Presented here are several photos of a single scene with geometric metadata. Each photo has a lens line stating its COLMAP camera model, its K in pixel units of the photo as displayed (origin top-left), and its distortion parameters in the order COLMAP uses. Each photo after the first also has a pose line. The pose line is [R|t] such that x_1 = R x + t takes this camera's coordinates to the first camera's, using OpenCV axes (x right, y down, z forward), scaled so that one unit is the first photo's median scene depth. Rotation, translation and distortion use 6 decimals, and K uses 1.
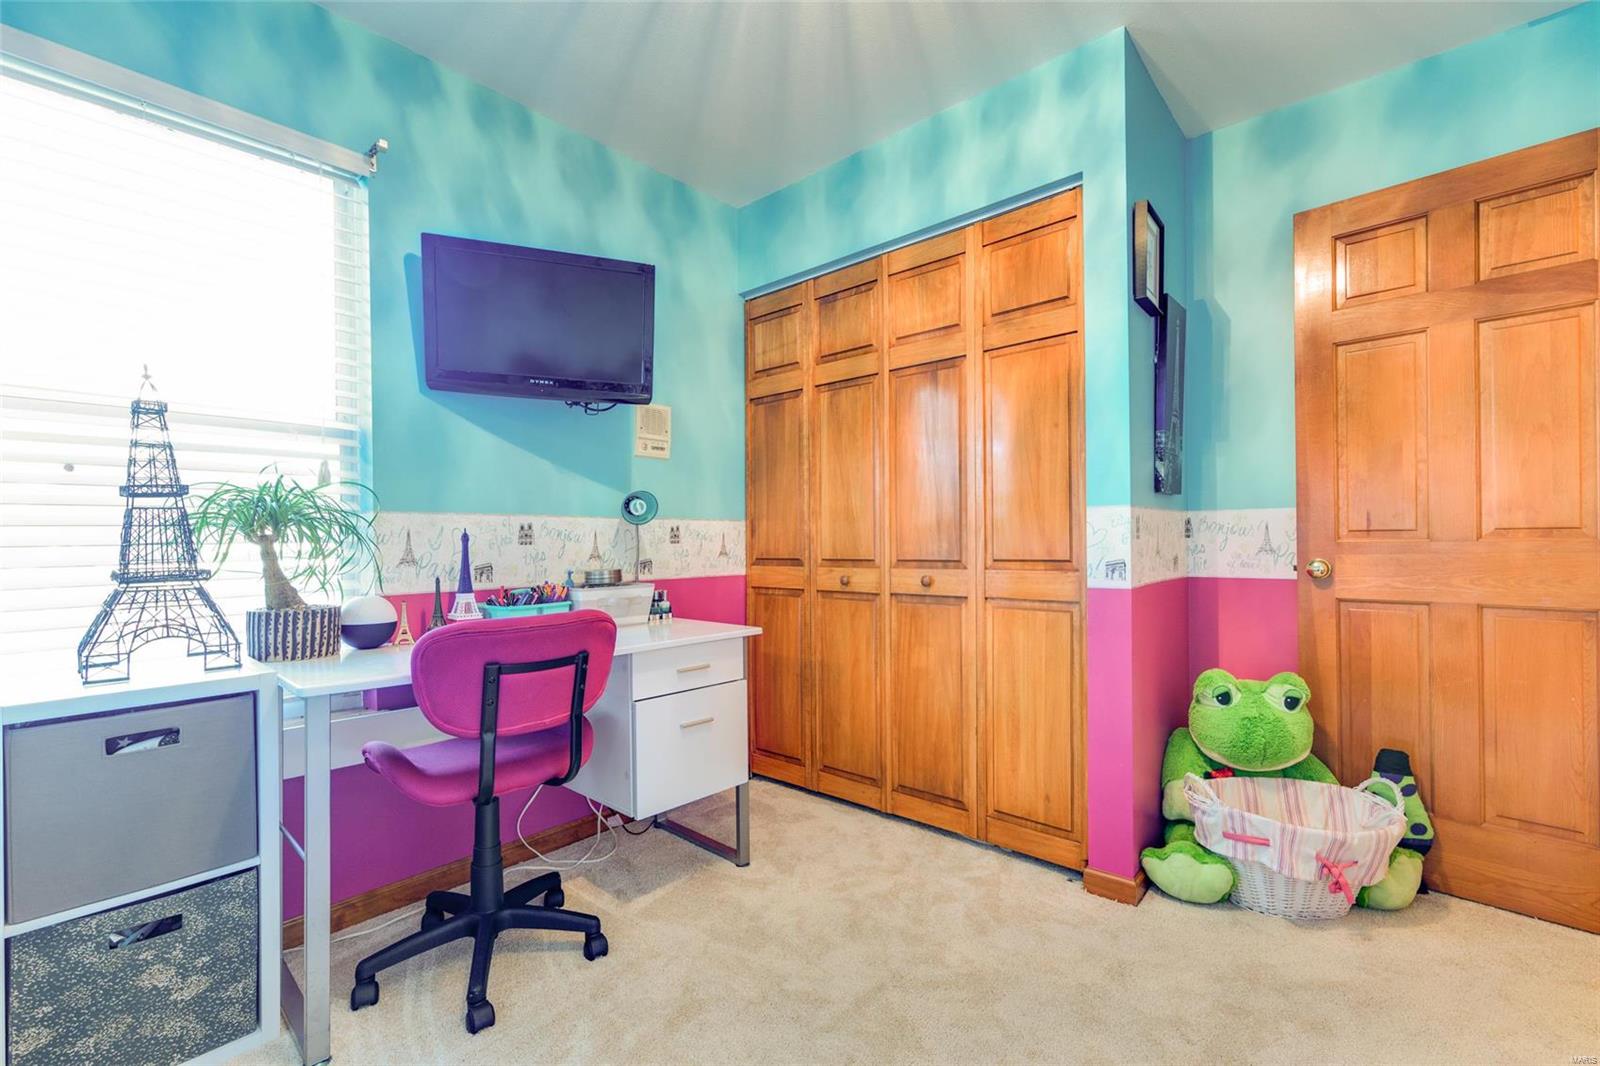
lens RADIAL K [[697.4, 0, 824.2], [0, 697.4, 546.3], [0, 0, 1]] dist [0.004510, 0.000464]
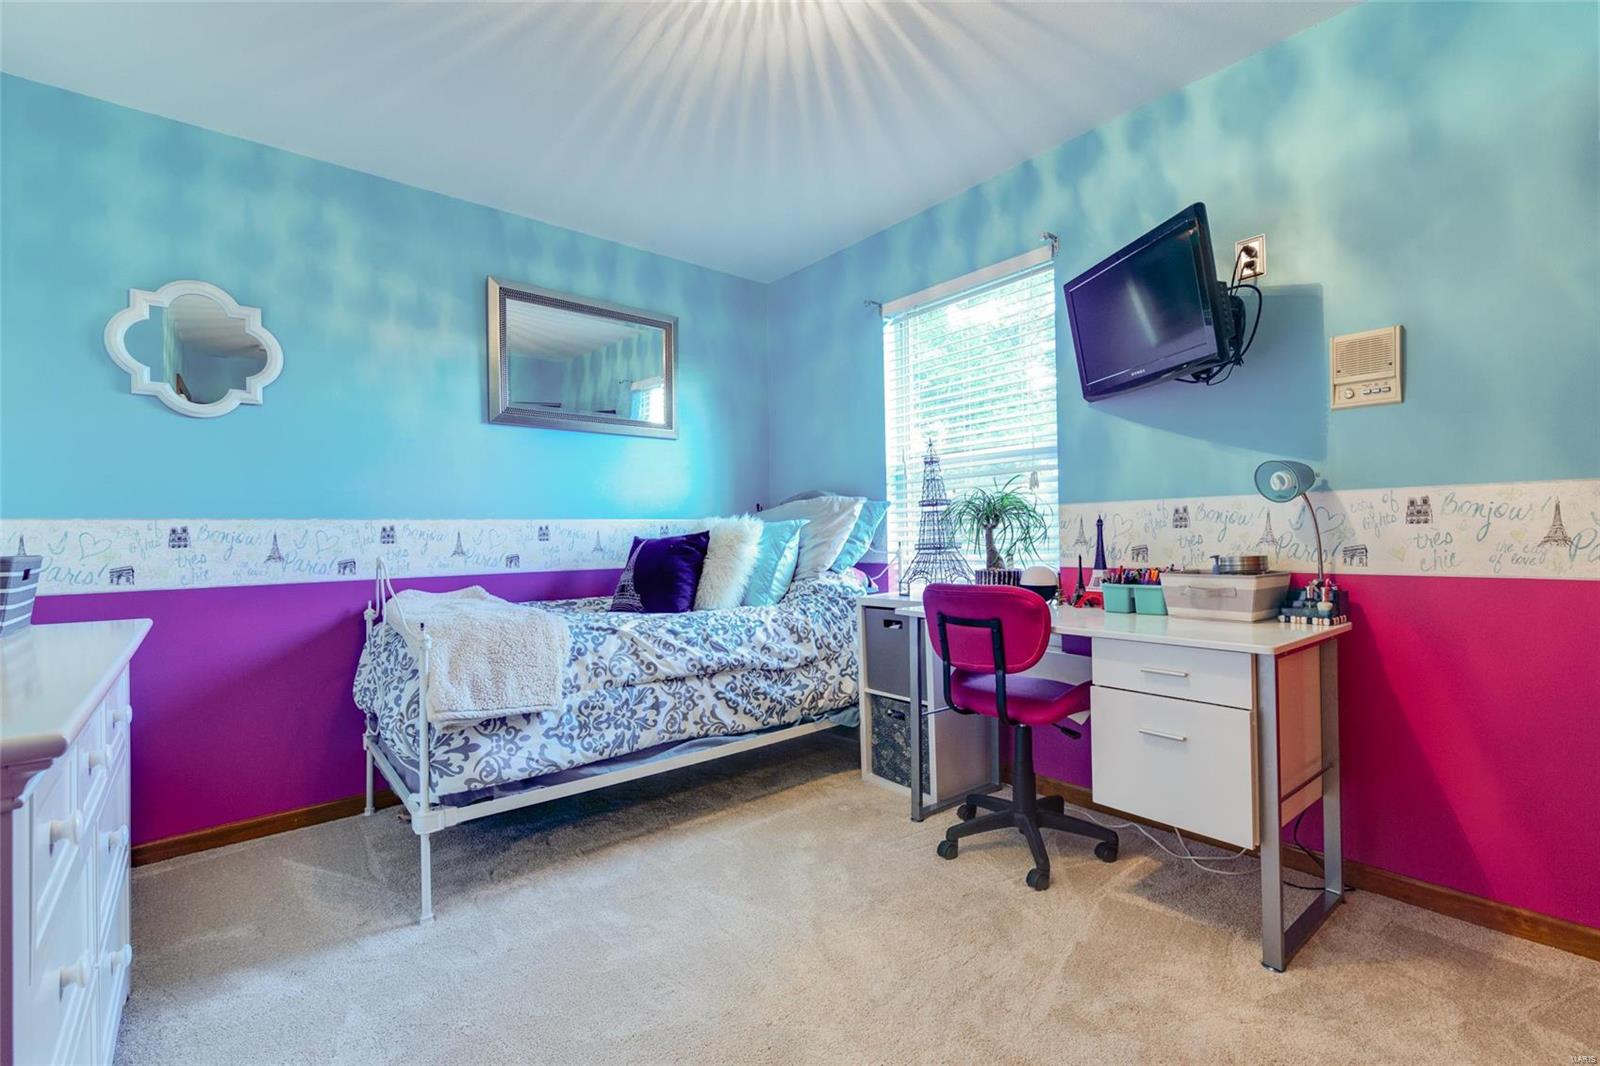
lens RADIAL K [[697.4, 0, 824.2], [0, 697.4, 546.3], [0, 0, 1]] dist [0.004510, 0.000464]
pose [[-0.146258, 0.027753, -0.988857, 0.728050], [0.013588, 0.999568, 0.026044, -0.009777], [0.989153, -0.009627, -0.146572, 0.709812]]
